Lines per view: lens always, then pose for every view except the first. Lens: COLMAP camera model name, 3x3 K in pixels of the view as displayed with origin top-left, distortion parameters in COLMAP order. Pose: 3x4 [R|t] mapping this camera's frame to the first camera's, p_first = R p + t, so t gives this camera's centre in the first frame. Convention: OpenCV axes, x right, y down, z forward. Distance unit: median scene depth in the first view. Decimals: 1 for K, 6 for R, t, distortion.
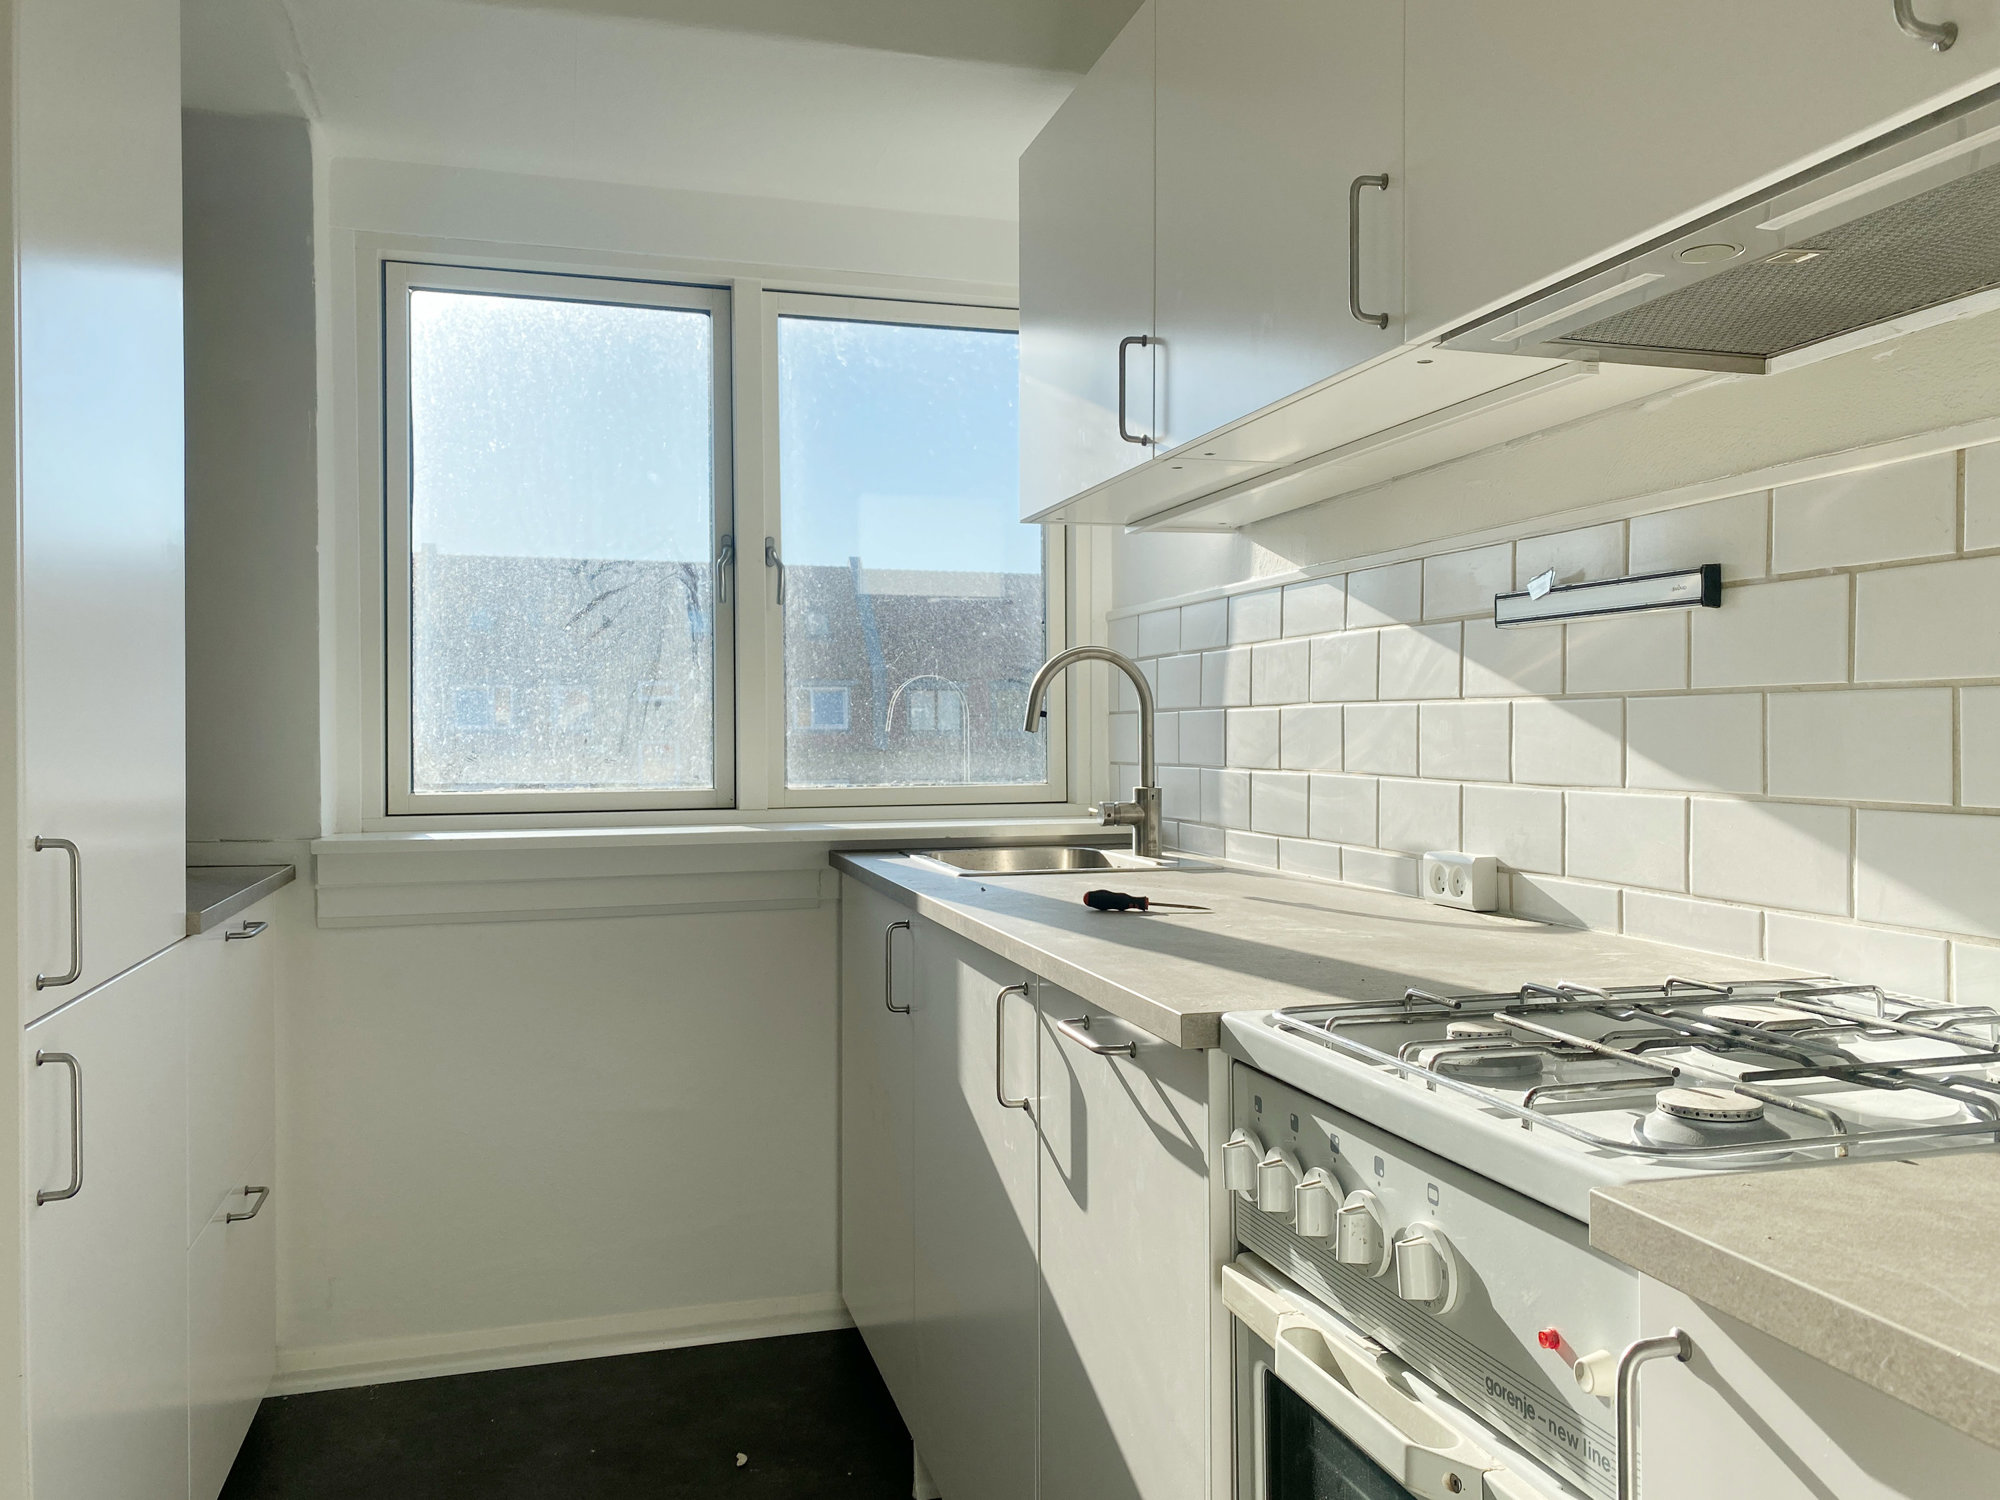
lens RADIAL K [[1519.3, 0, 995.8], [0, 1519.3, 741.8], [0, 0, 1]] dist [0.003756, -0.003689]
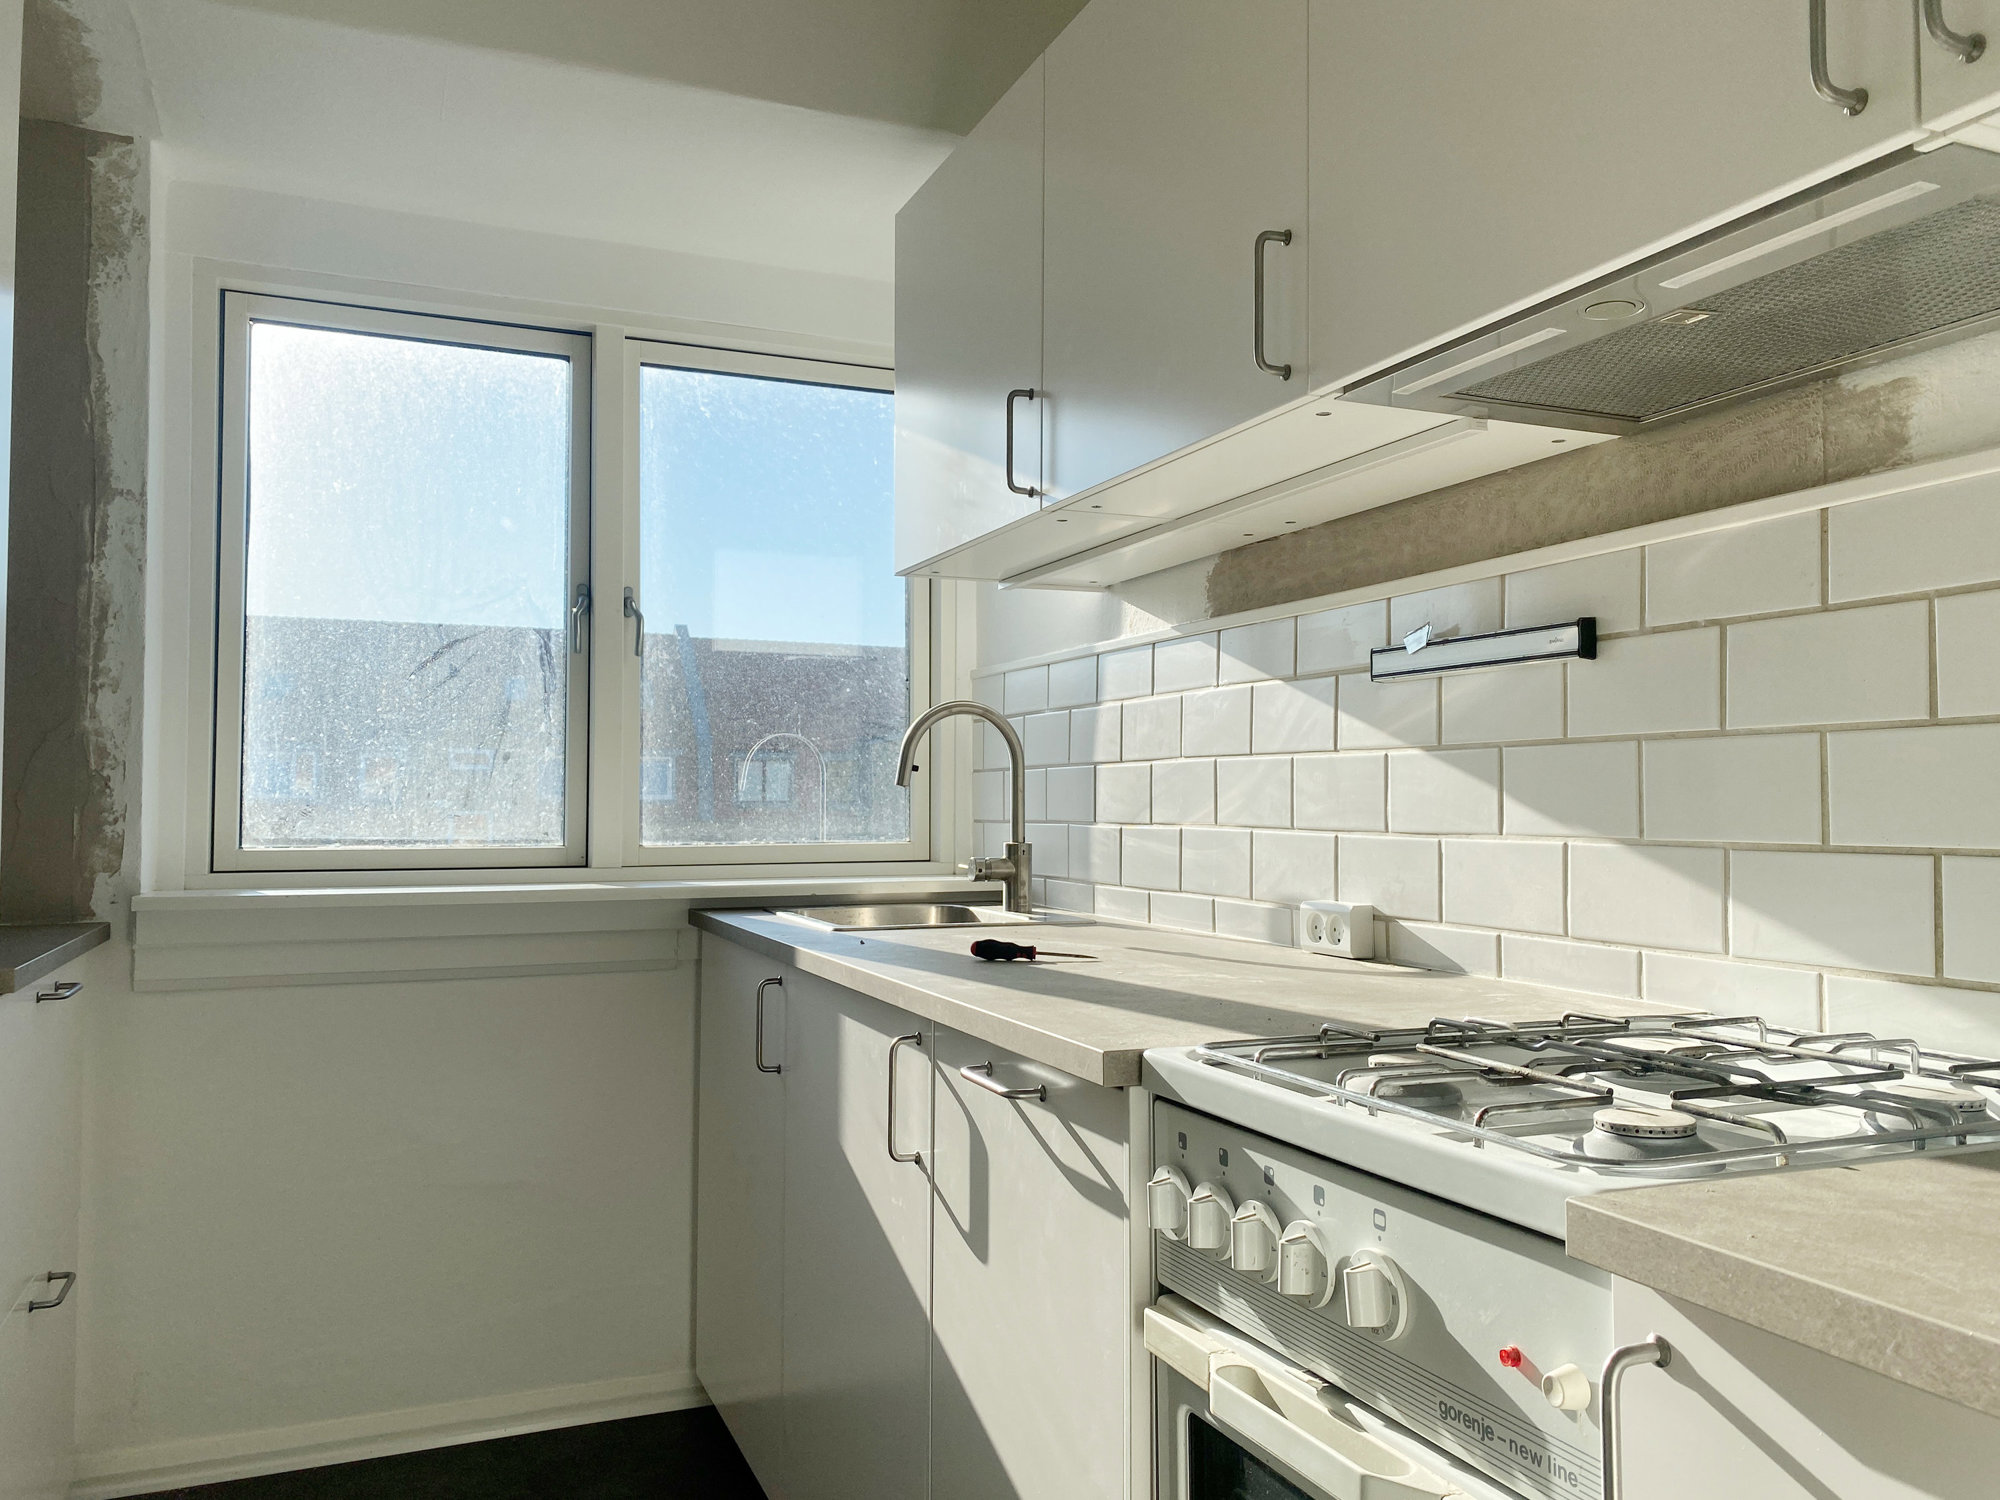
lens RADIAL K [[1520.0, 0, 1000.0], [0, 1520.0, 750.0], [0, 0, 1]] dist [0.004352, -0.003930]
pose [[0.993652, 0.009868, 0.112061, -0.041853], [-0.005267, 0.999134, -0.041284, 0.017790], [-0.112372, 0.040432, 0.992843, 0.013173]]
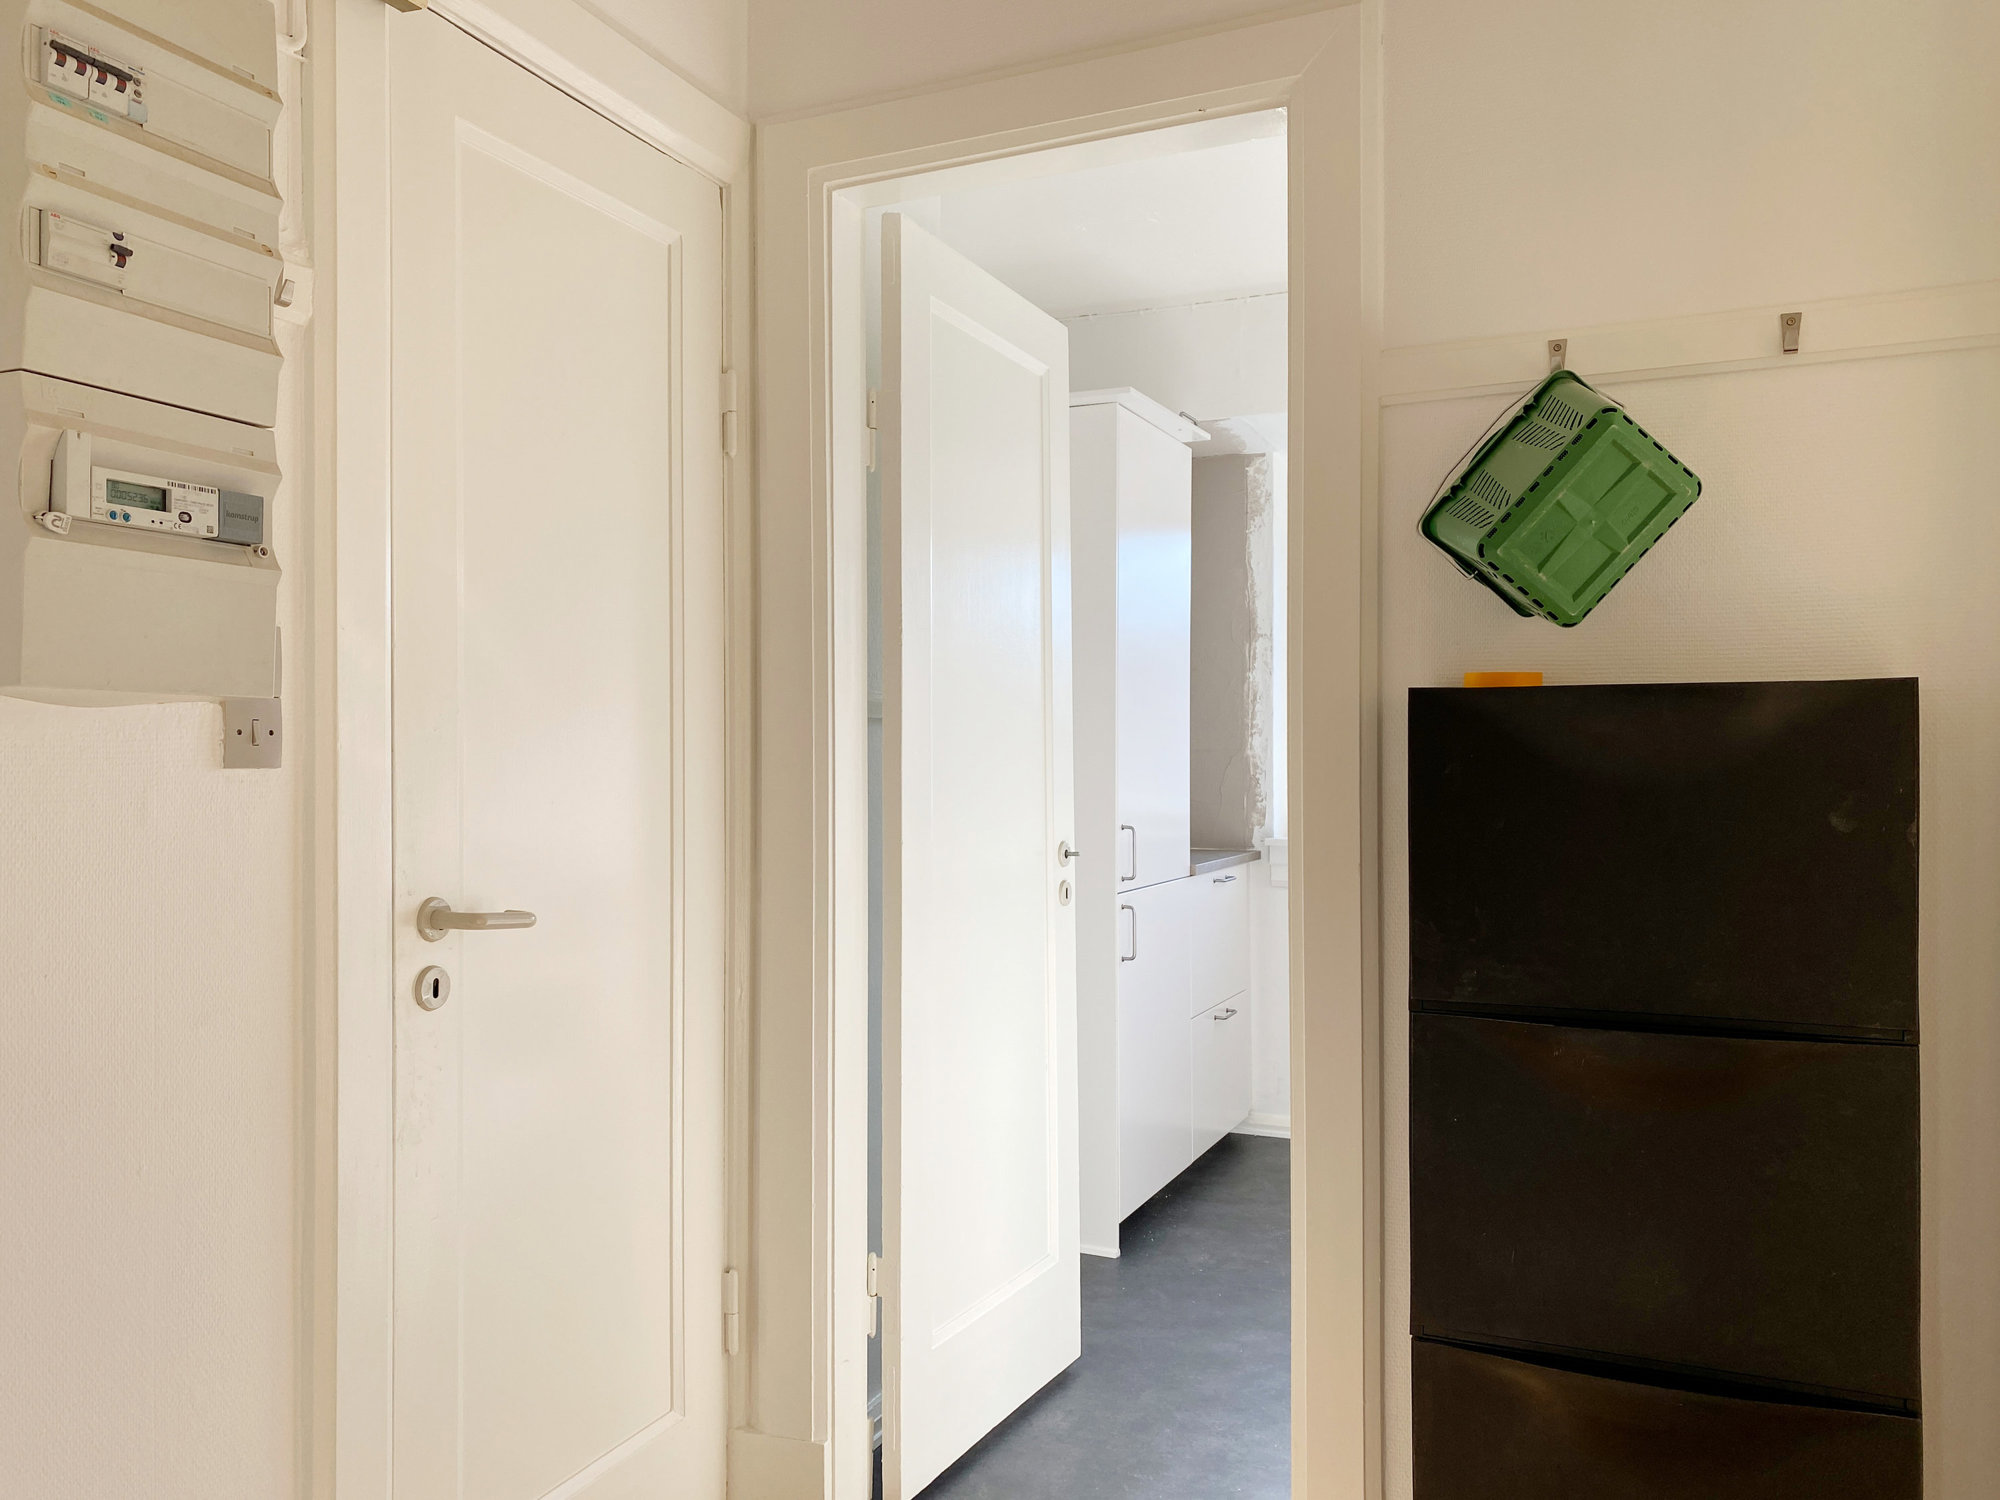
lens RADIAL K [[1519.4, 0, 1000.0], [0, 1519.4, 750.0], [0, 0, 1]] dist [0.033152, -0.002167]
pose [[0.763480, 0.002143, -0.645828, 0.865128], [-0.011403, 0.999883, -0.010162, -0.036076], [0.645730, 0.015123, 0.763416, -1.099479]]
